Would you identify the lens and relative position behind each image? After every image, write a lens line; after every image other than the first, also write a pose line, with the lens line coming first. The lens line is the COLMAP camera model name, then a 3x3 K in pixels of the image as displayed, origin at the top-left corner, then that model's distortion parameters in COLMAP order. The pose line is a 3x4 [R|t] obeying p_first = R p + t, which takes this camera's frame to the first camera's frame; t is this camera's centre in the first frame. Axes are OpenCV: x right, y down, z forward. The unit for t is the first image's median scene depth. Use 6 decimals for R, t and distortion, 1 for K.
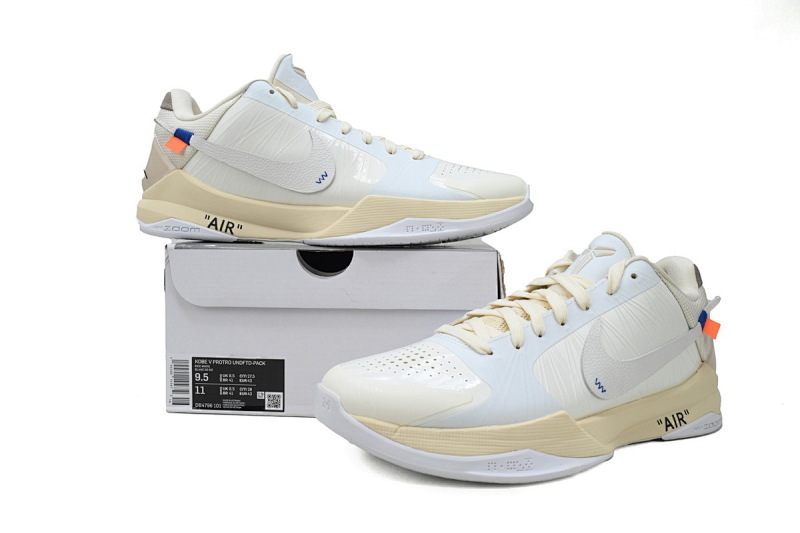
lens RADIAL K [[665.5, 0, 398.2], [0, 665.5, 268.5], [0, 0, 1]] dist [-0.035042, -0.002086]
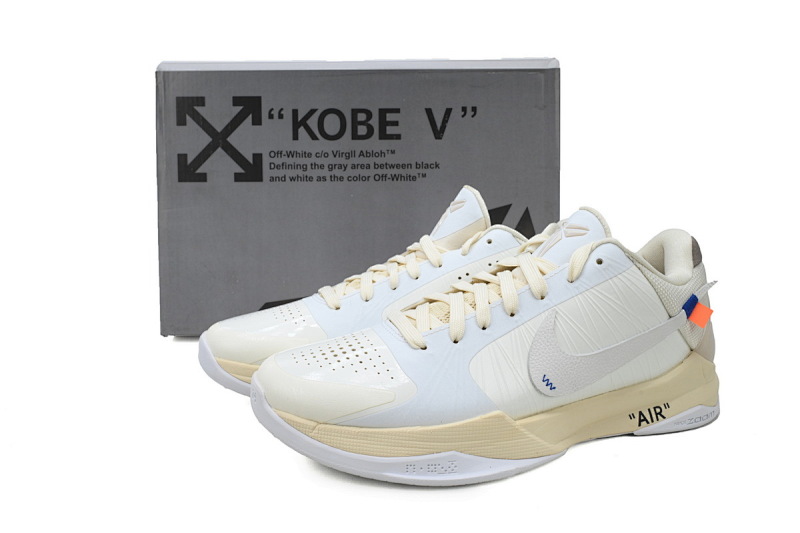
lens RADIAL K [[665.5, 0, 400.8], [0, 665.5, 268.6], [0, 0, 1]] dist [-0.035042, -0.002086]
pose [[0.988034, 0.006863, -0.154083, 0.239734], [0.009759, 0.994226, 0.106861, -0.082717], [0.153927, -0.107086, 0.982262, 0.069907]]
